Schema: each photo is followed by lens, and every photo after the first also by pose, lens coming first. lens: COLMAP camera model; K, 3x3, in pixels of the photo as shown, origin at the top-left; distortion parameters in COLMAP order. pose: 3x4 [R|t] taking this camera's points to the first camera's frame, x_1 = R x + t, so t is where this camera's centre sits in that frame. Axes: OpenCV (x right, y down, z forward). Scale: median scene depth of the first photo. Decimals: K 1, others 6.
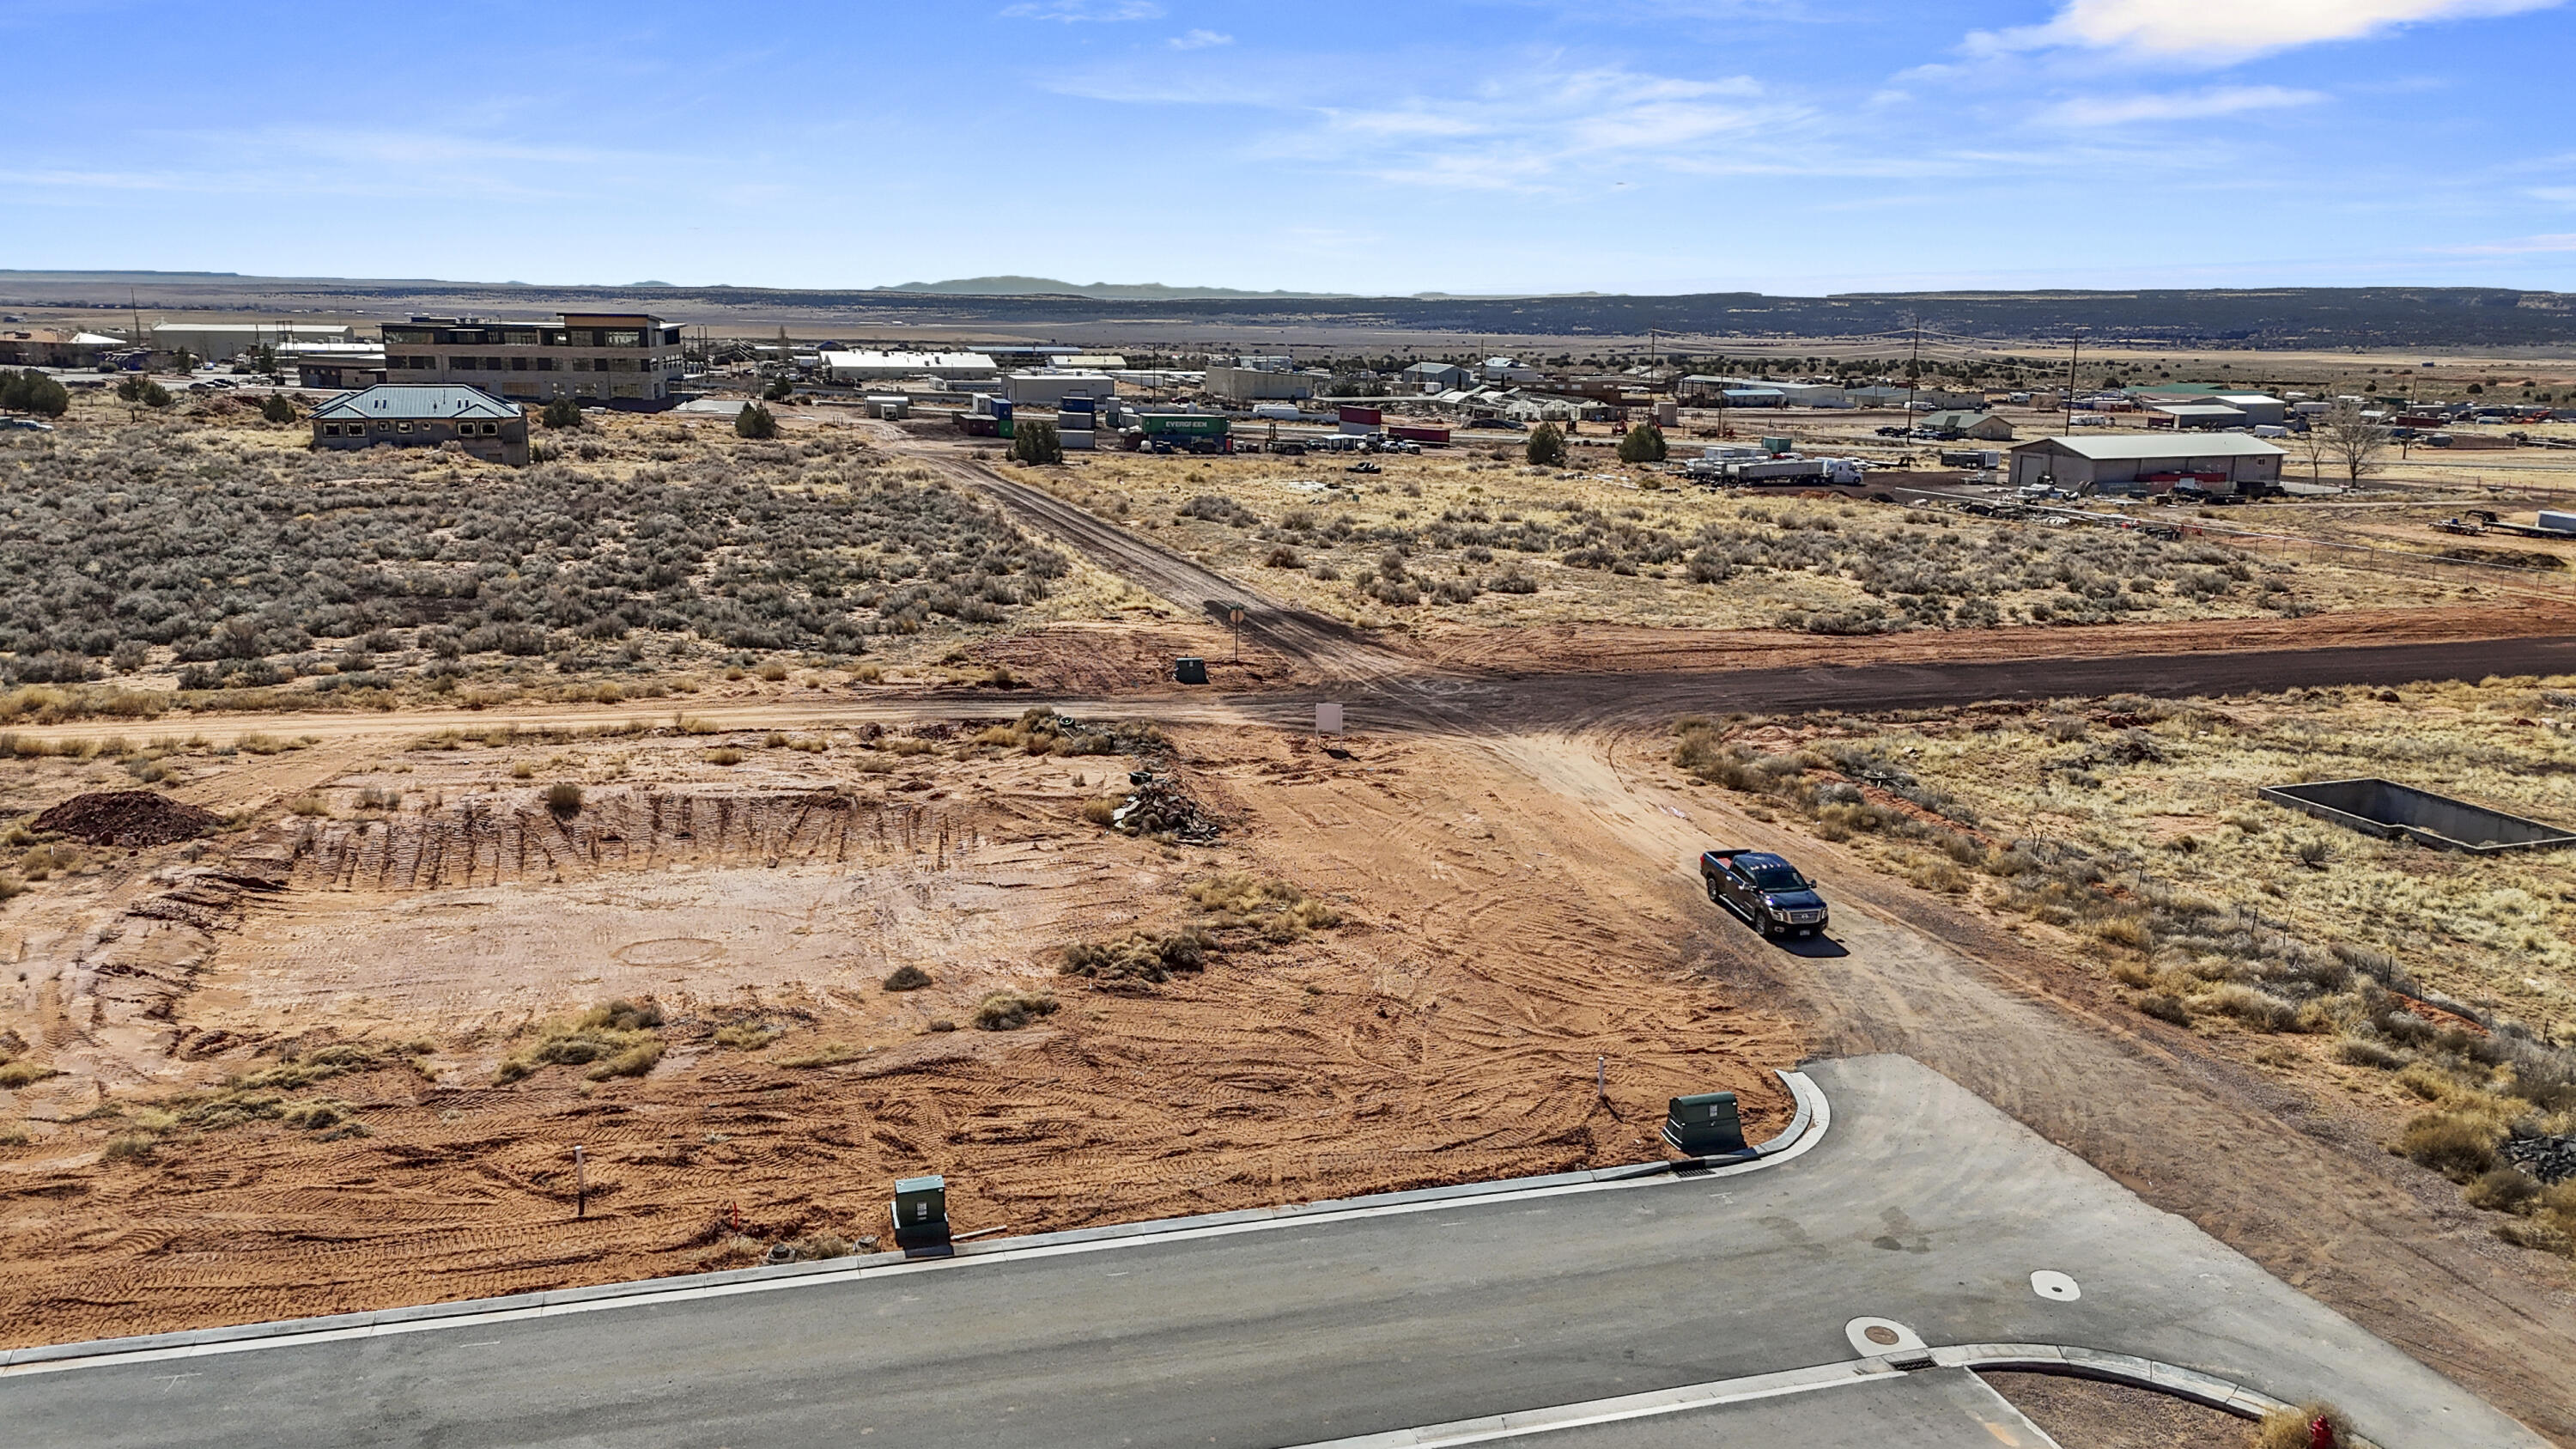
lens RADIAL K [[1879.2, 0, 1292.6], [0, 1879.2, 718.2], [0, 0, 1]] dist [0.094065, -0.098685]
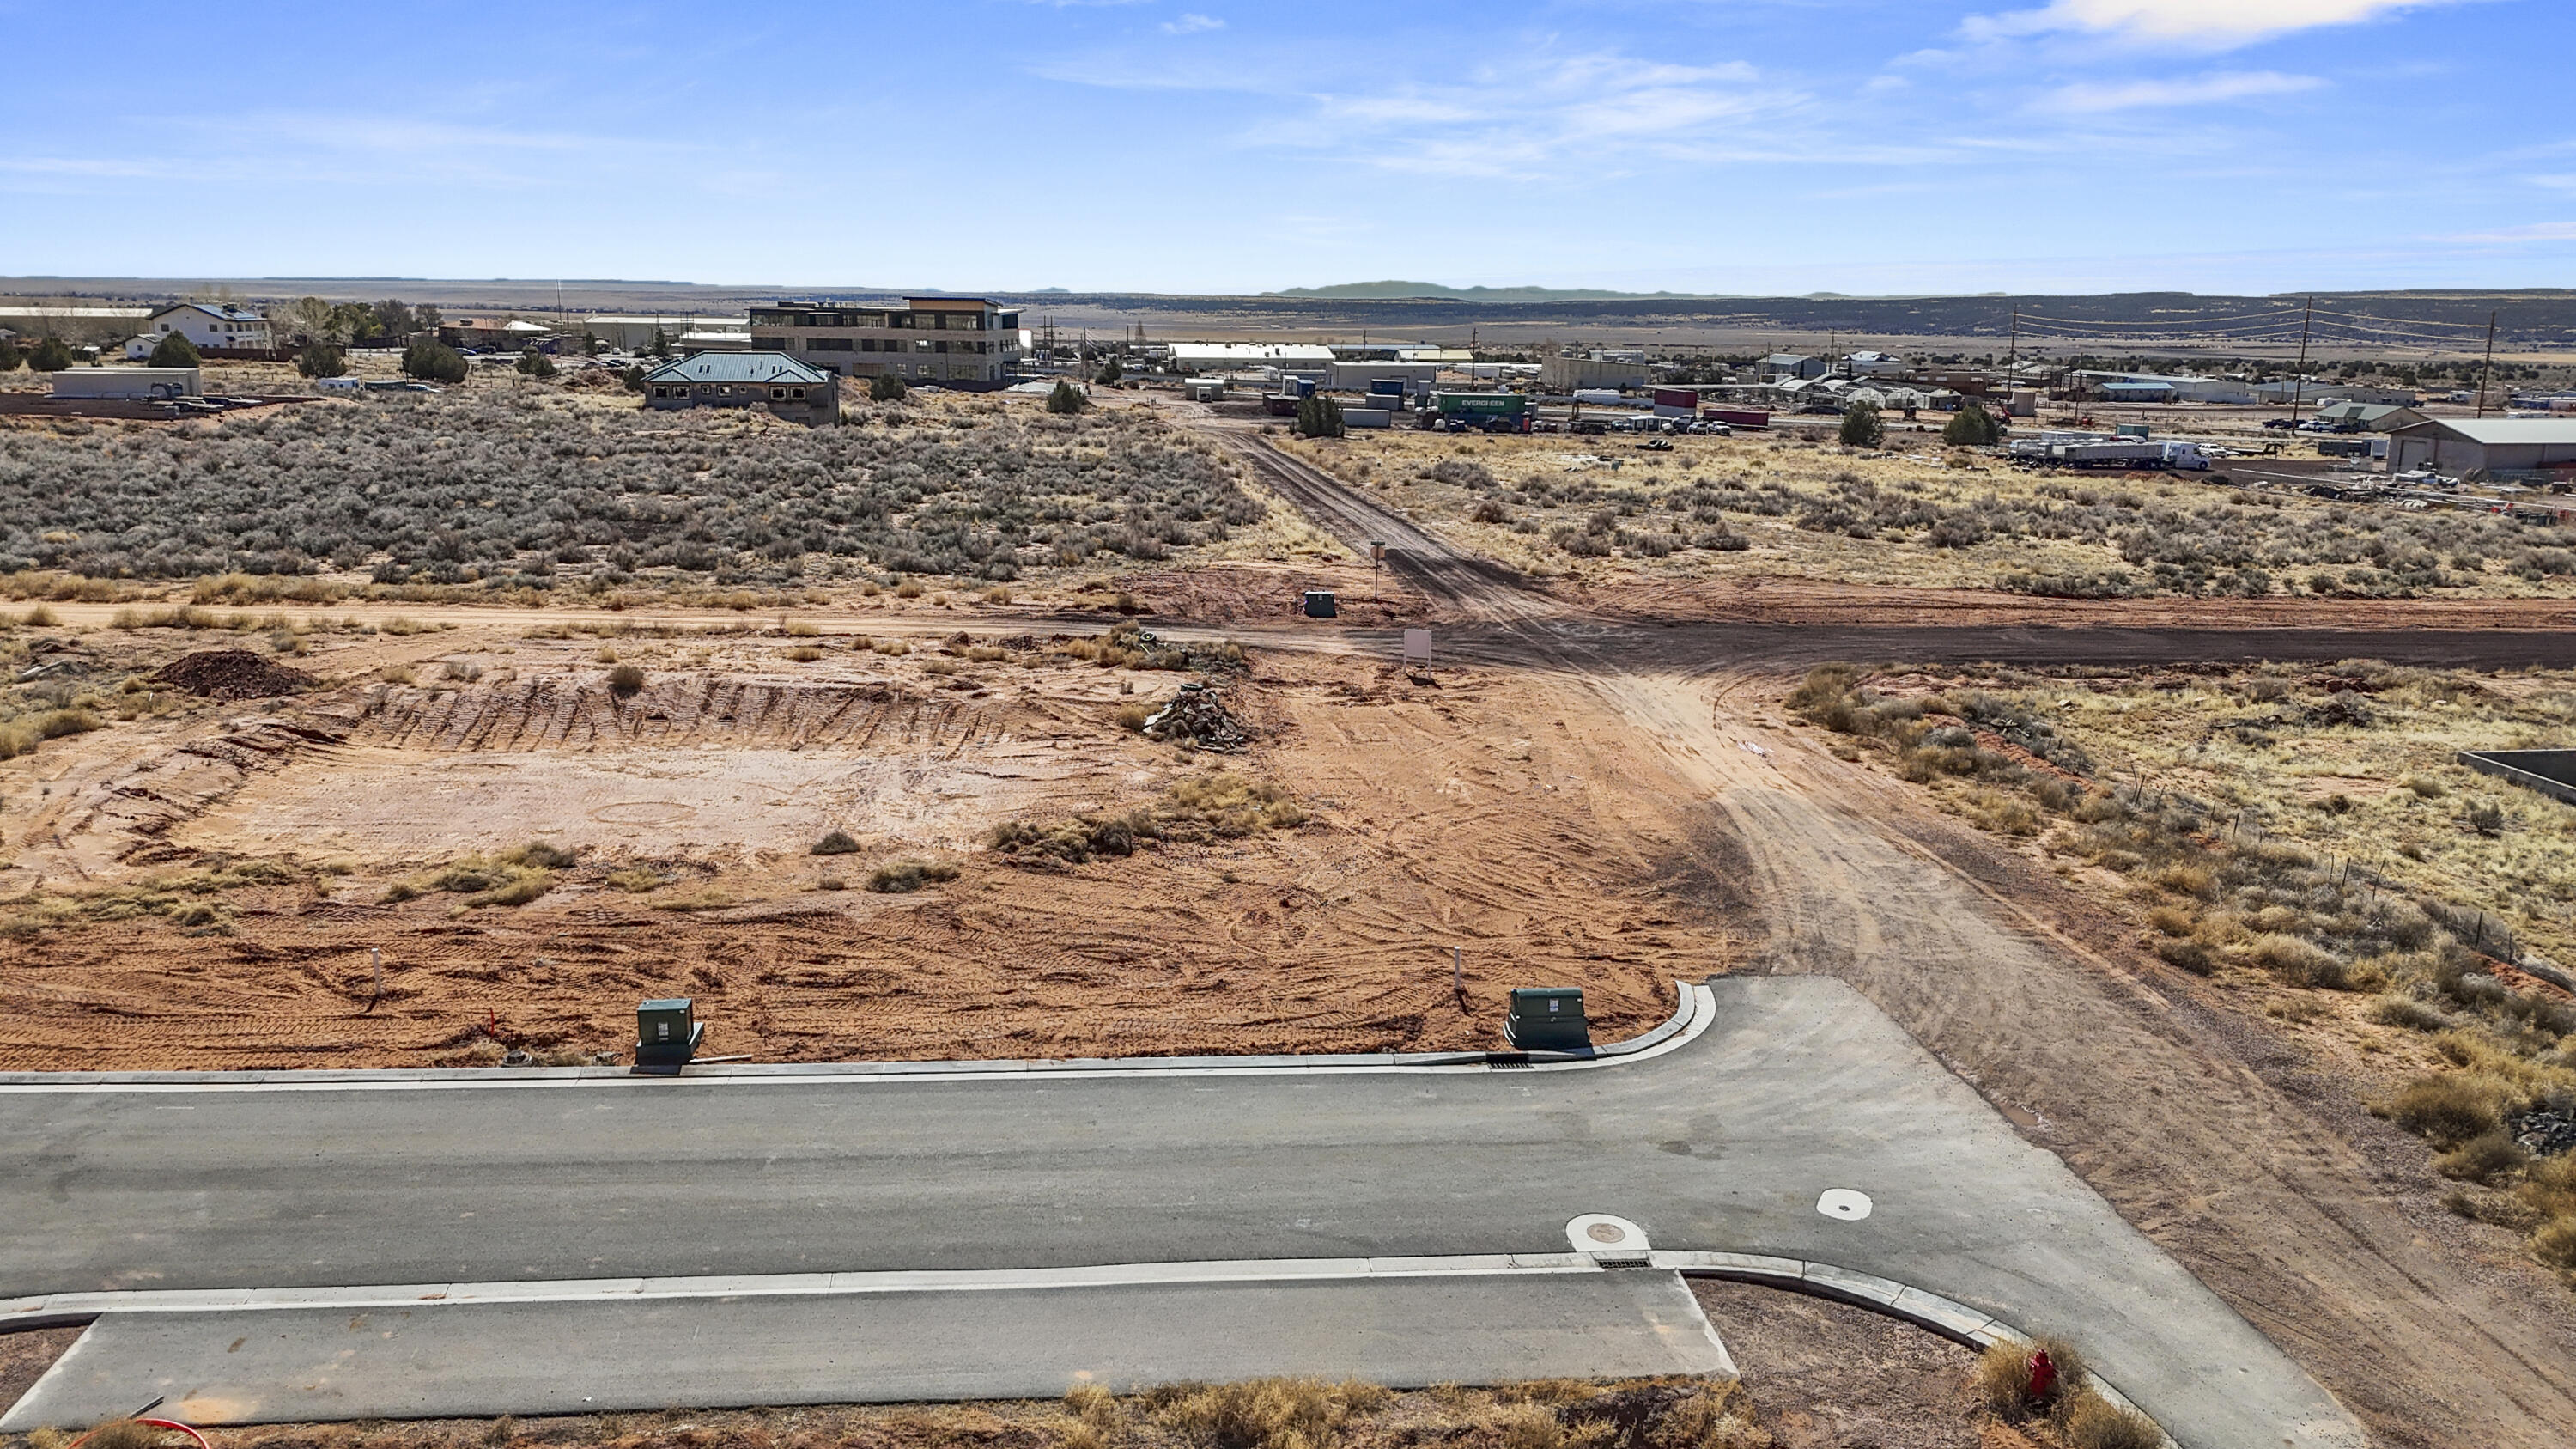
lens RADIAL K [[1879.5, 0, 1297.1], [0, 1879.5, 725.1], [0, 0, 1]] dist [0.099247, -0.110933]
pose [[0.981407, 0.041749, -0.187341, 0.180876], [-0.041468, 0.999125, 0.005423, 0.049411], [0.187403, 0.002446, 0.982280, 0.057161]]
